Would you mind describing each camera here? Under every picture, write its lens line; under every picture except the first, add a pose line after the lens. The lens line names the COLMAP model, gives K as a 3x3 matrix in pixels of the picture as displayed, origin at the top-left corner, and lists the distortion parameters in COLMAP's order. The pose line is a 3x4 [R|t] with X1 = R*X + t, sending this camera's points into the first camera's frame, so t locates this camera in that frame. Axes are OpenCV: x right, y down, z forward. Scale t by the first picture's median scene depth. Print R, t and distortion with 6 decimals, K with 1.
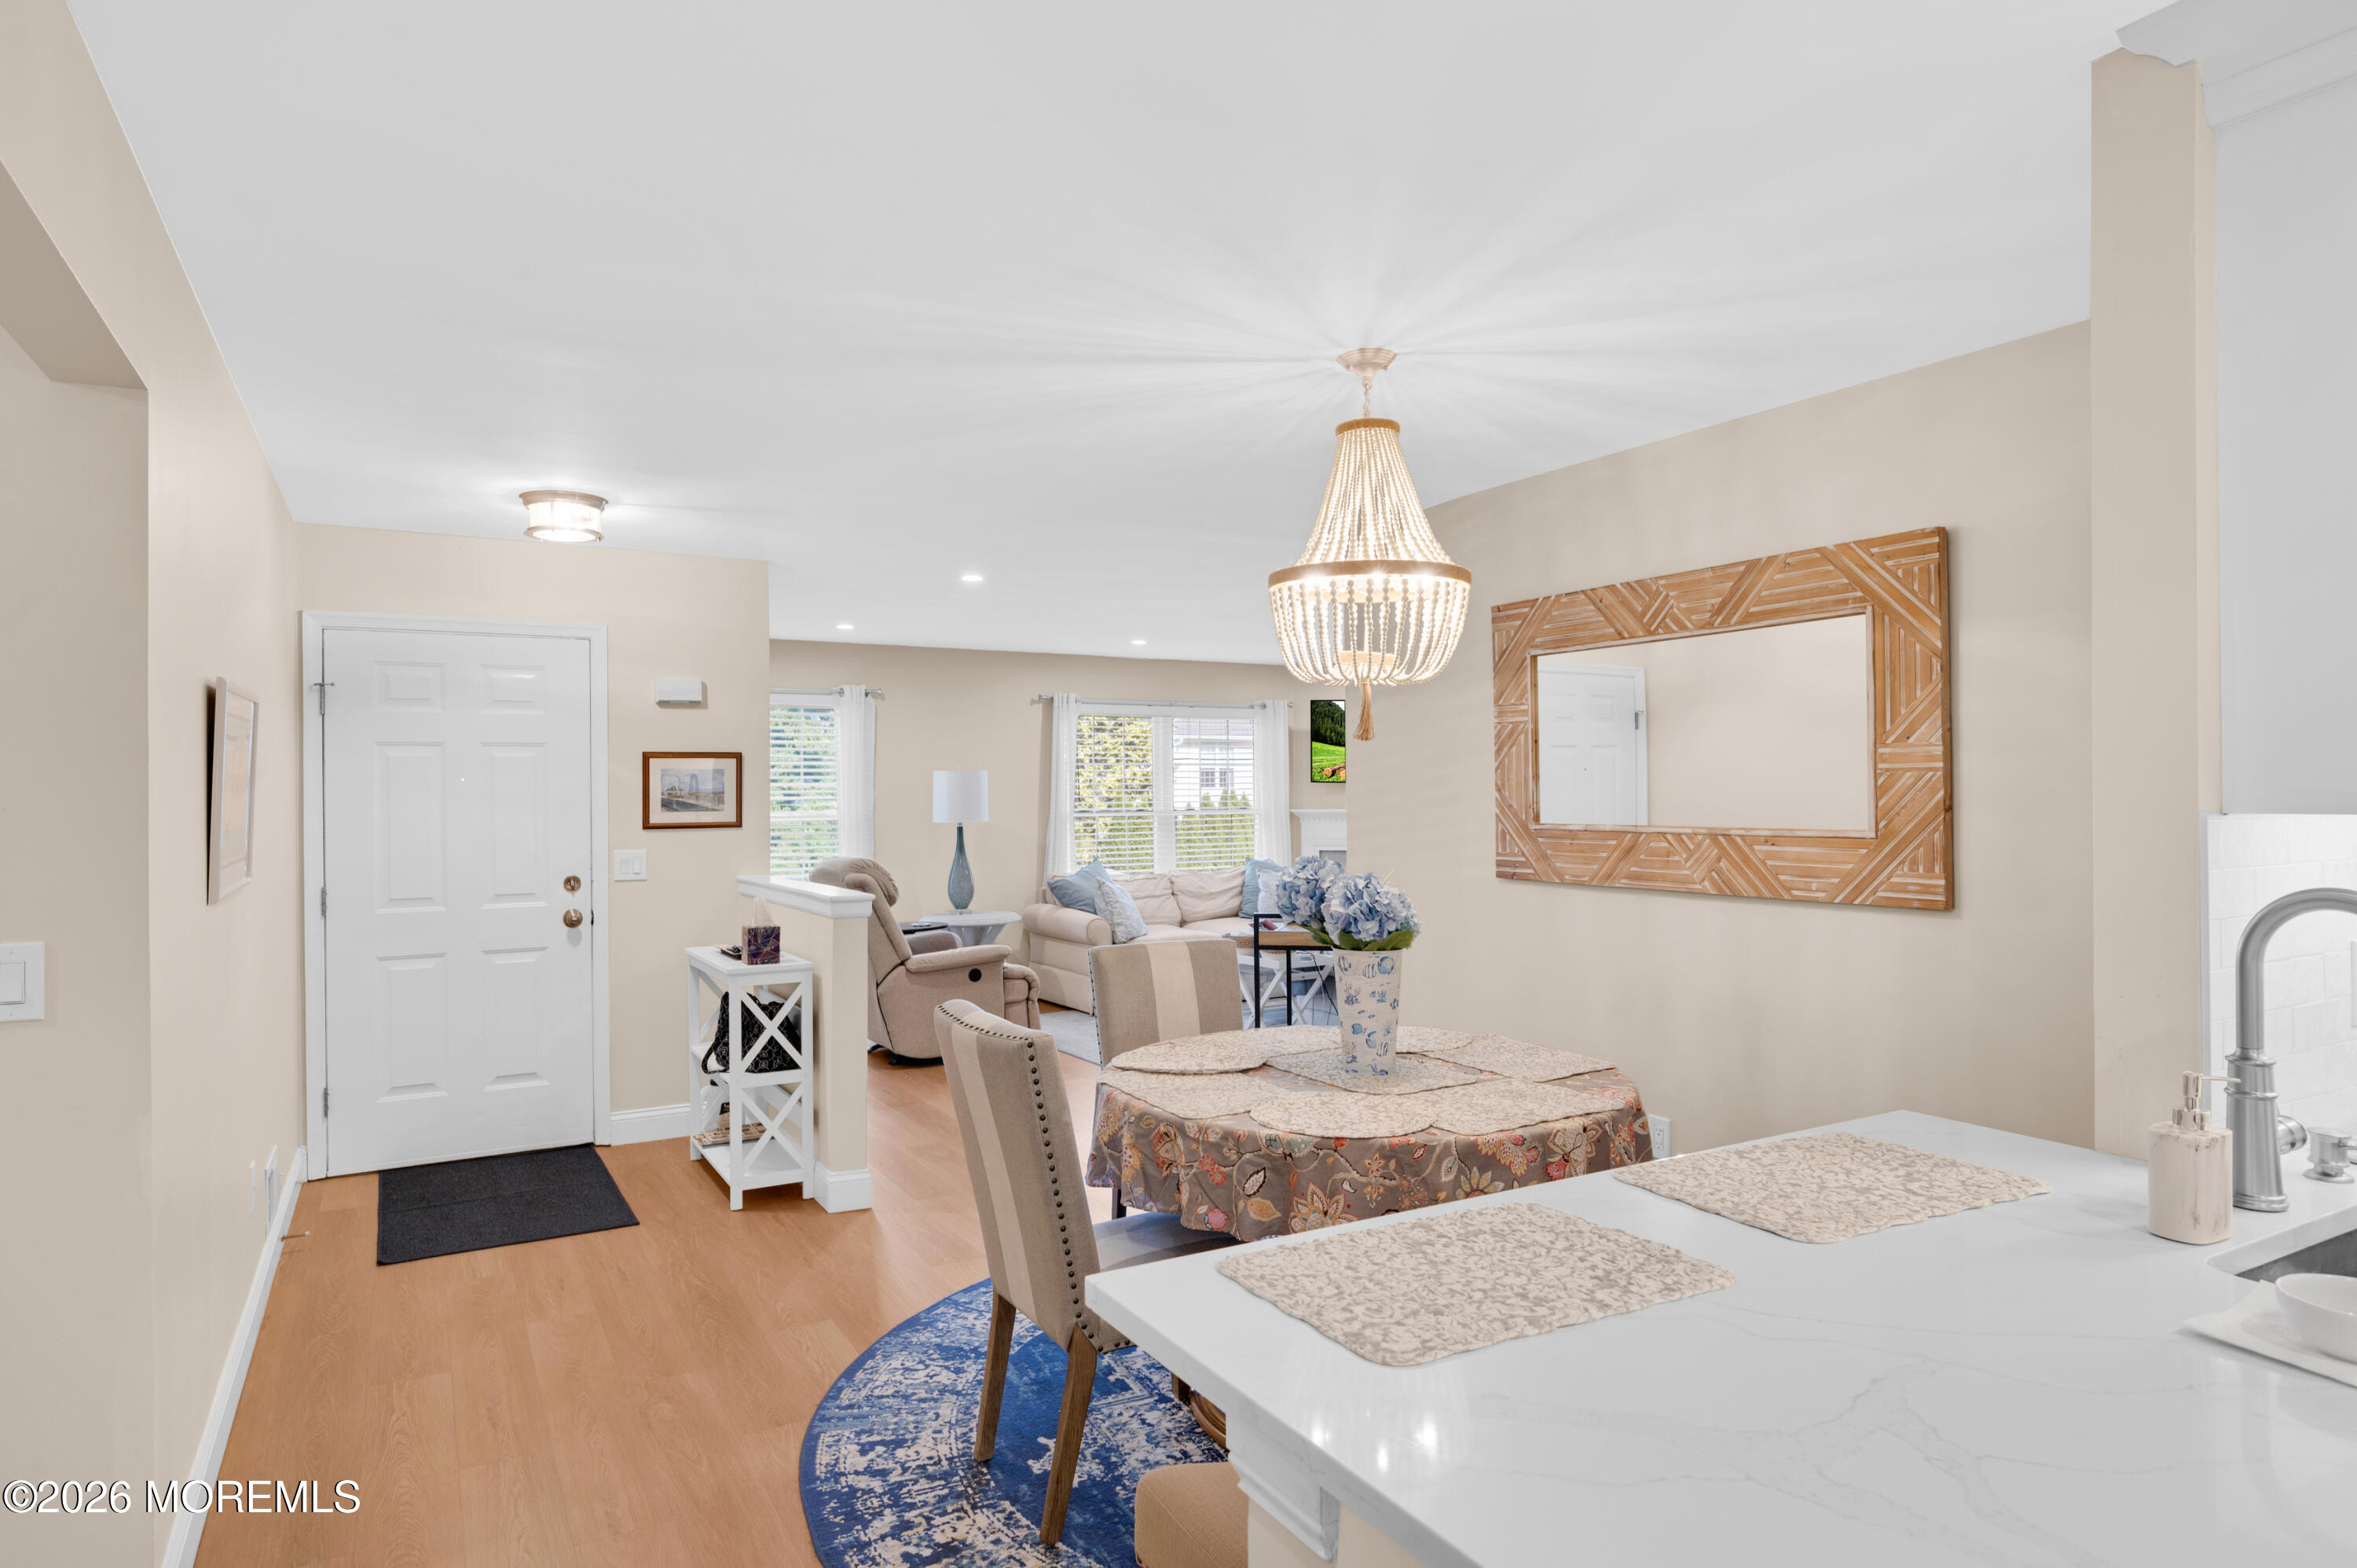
lens RADIAL K [[1335.3, 0, 1179.7], [0, 1335.3, 784.0], [0, 0, 1]] dist [-0.001633, 0.002400]
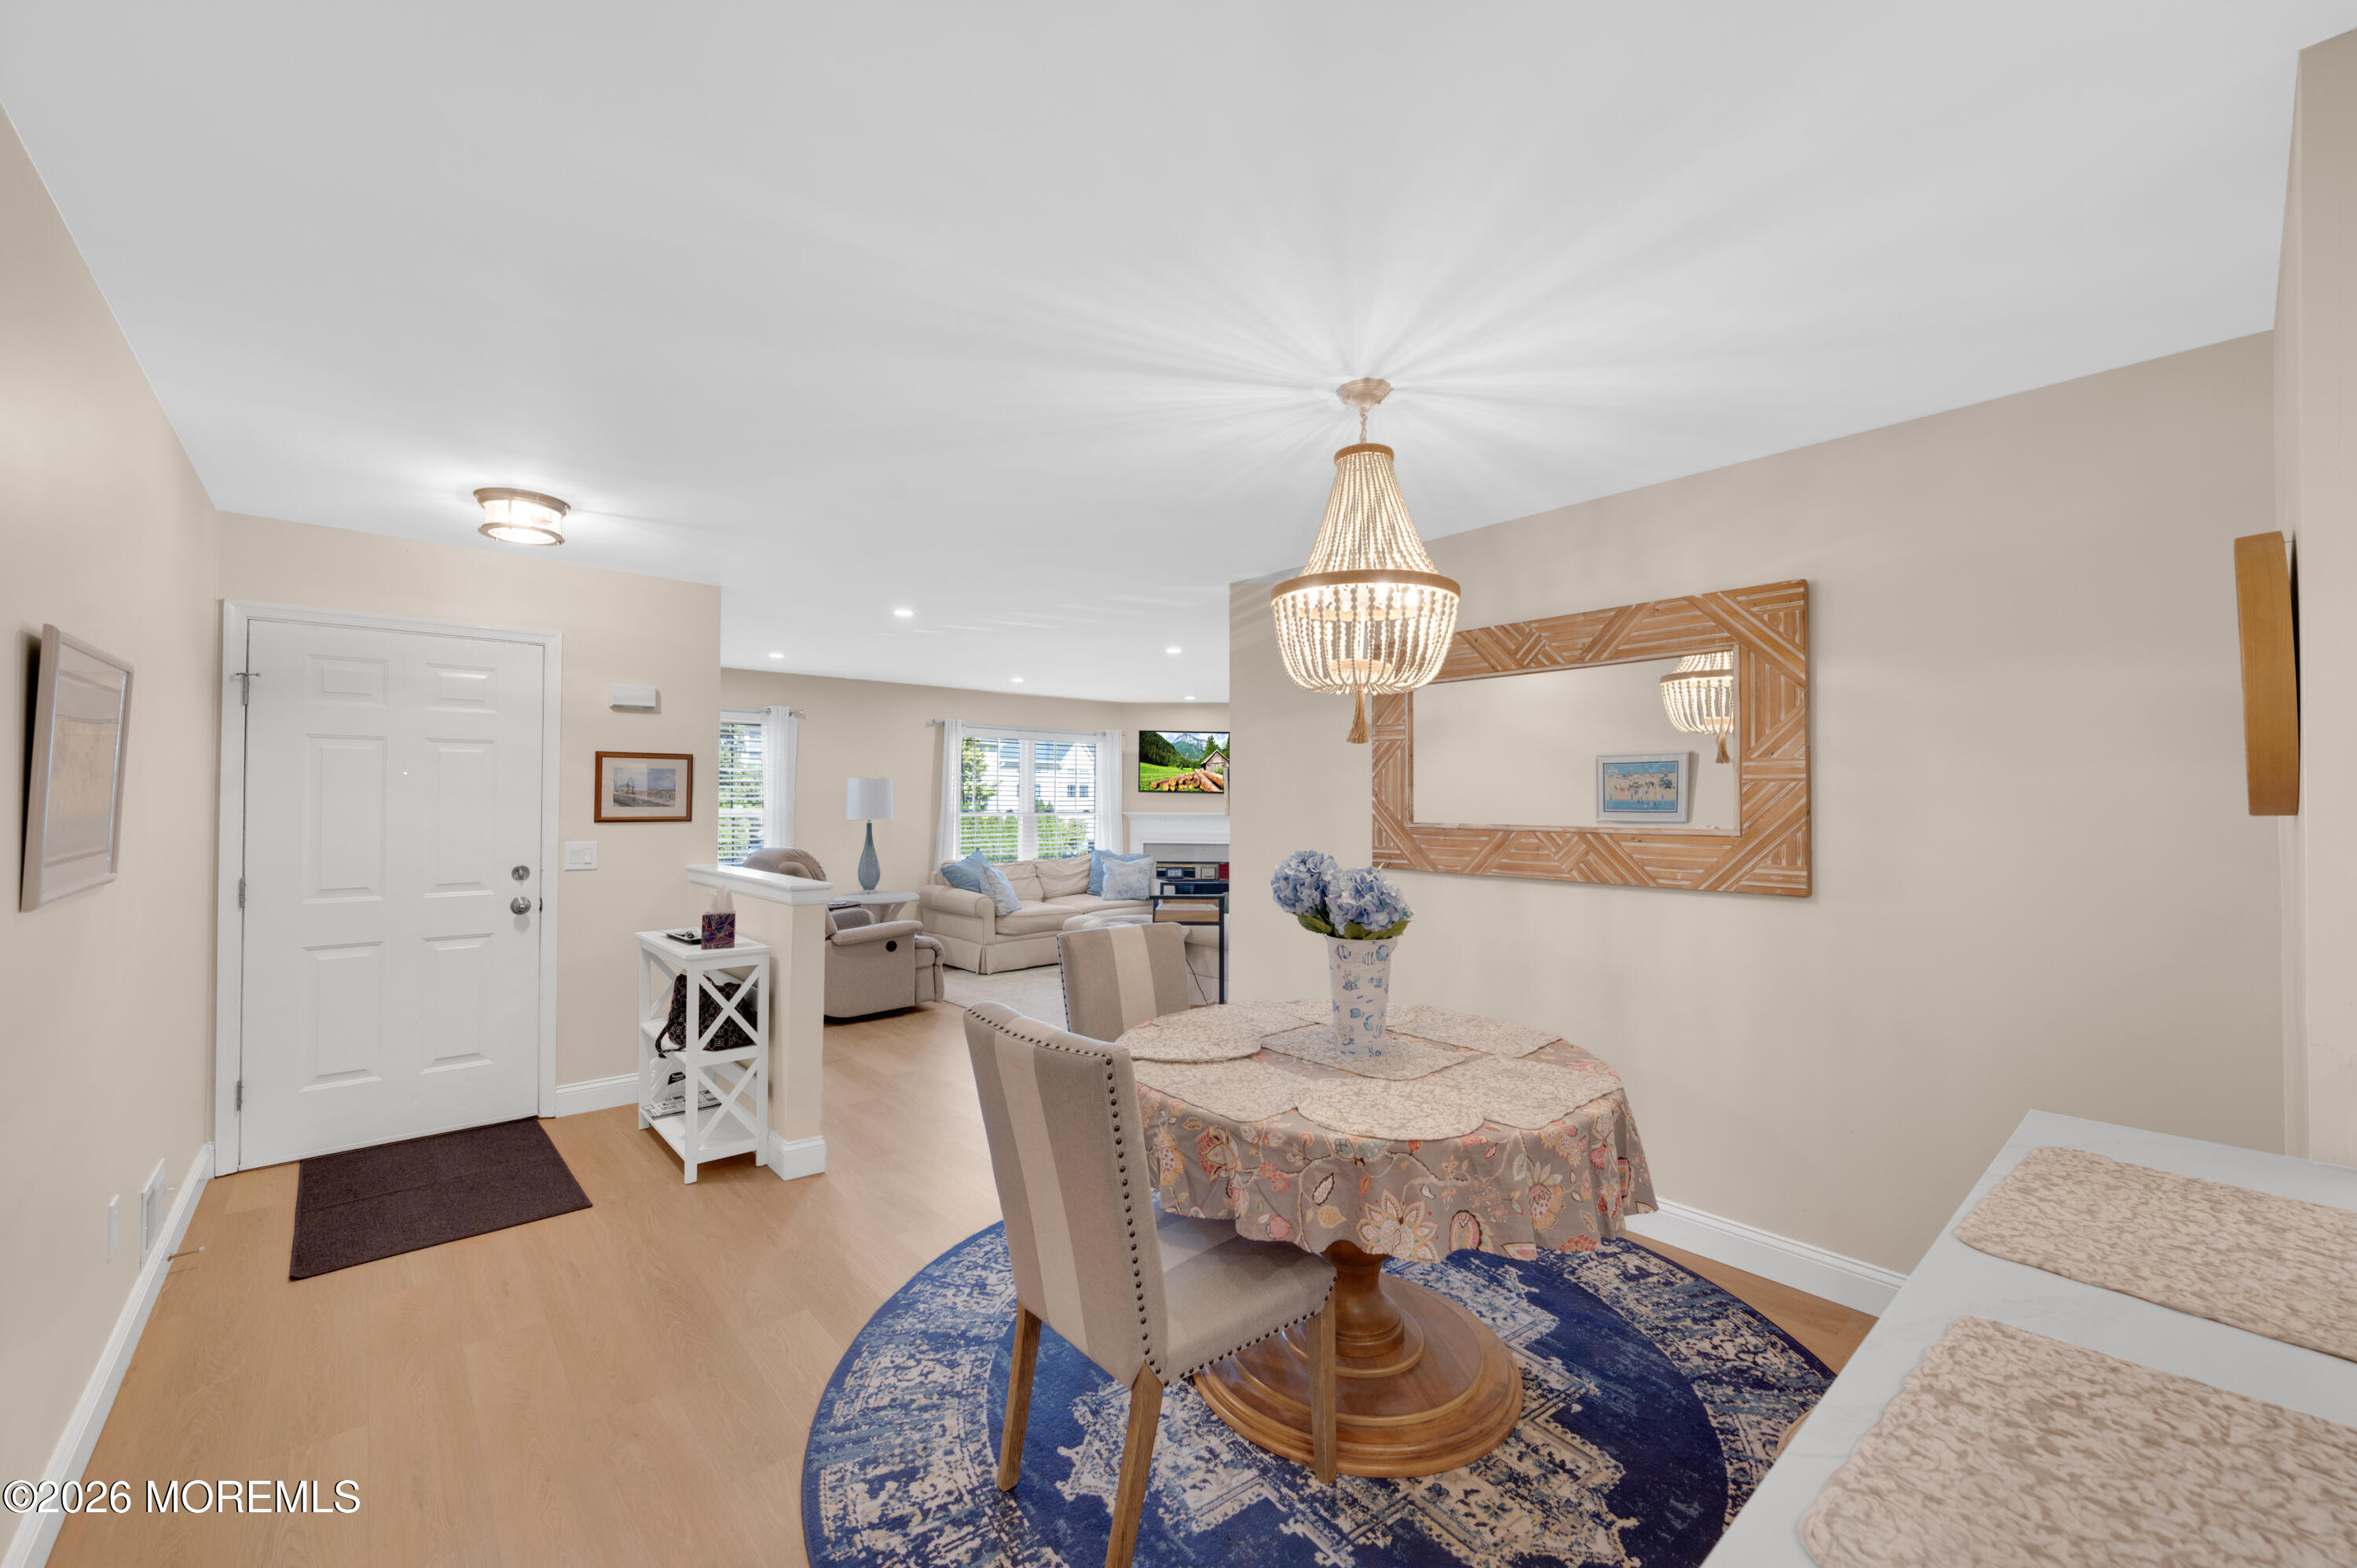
lens RADIAL K [[922.1, 0, 1178.6], [0, 922.1, 787.5], [0, 0, 1]] dist [-0.000262, -0.000324]
pose [[0.980099, 0.015412, 0.197910, -0.132074], [-0.013360, 0.999842, -0.011696, 0.012011], [-0.198059, 0.008819, 0.980150, 0.263512]]
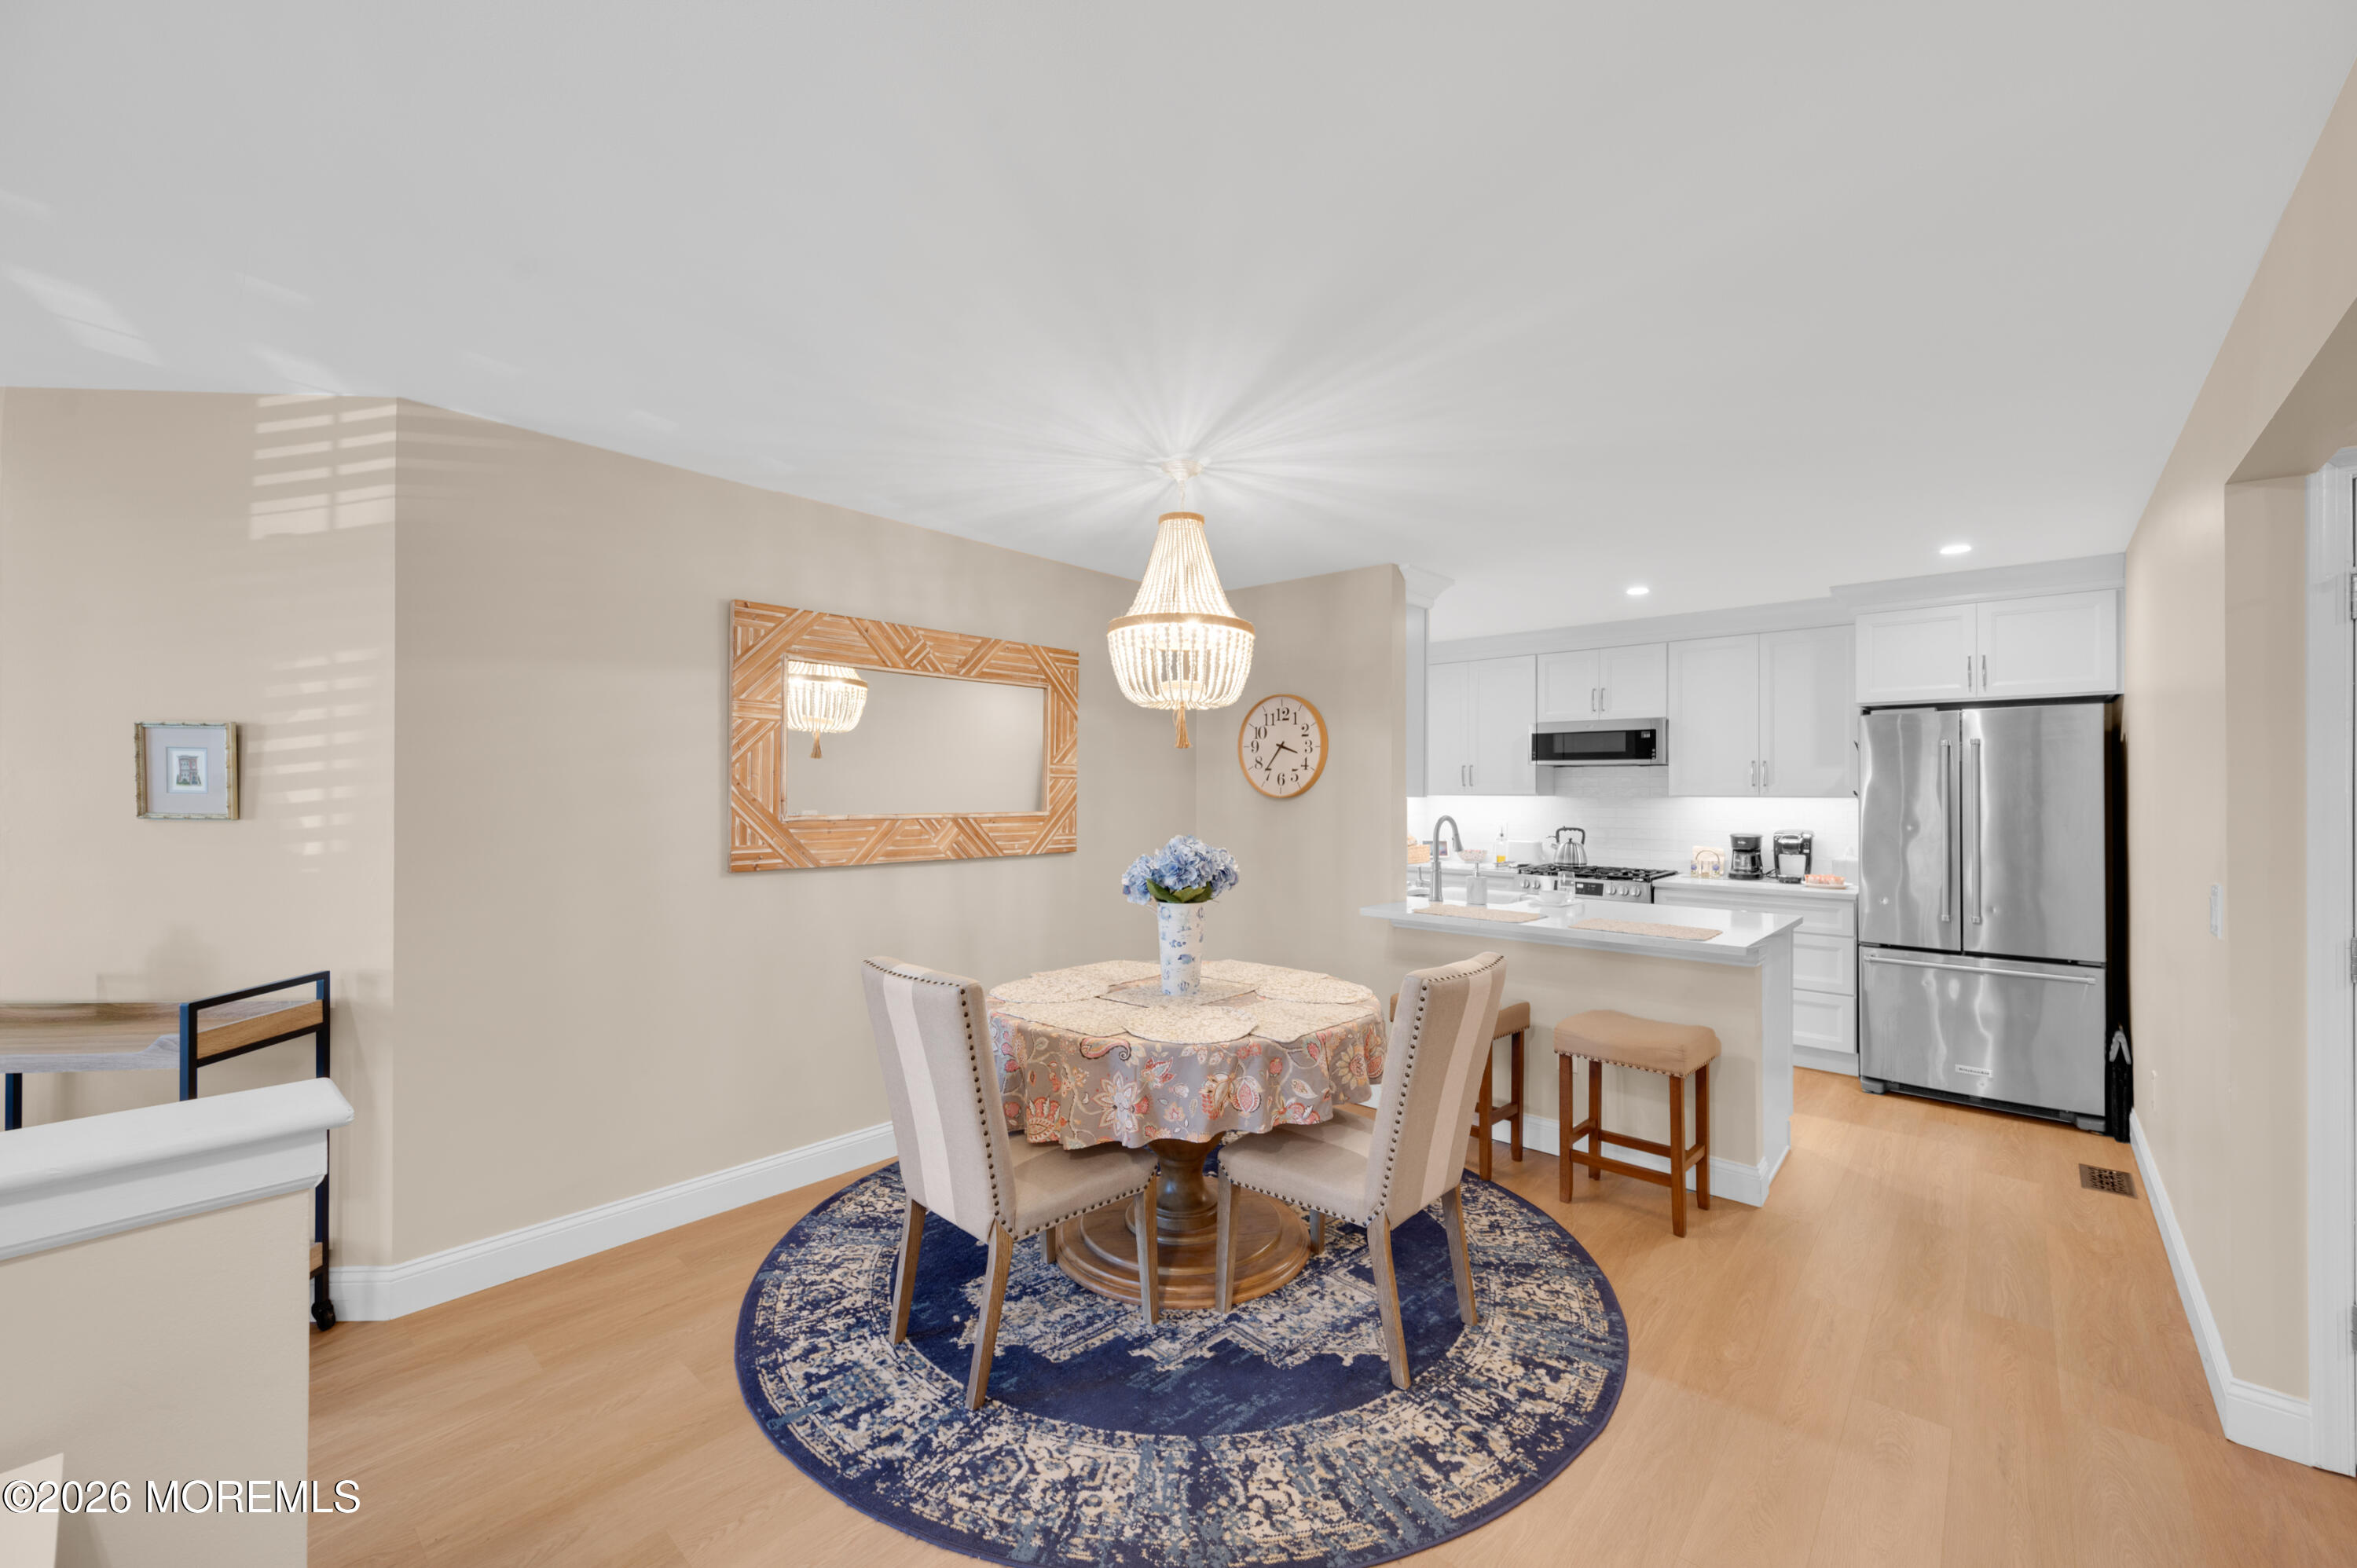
lens RADIAL K [[922.1, 0, 1180.0], [0, 922.1, 789.0], [0, 0, 1]] dist [-0.000262, -0.000324]
pose [[-0.311271, 0.010292, 0.950266, -0.655826], [-0.006970, 0.999890, -0.013112, 0.018453], [-0.950296, -0.010704, -0.311165, 1.133851]]
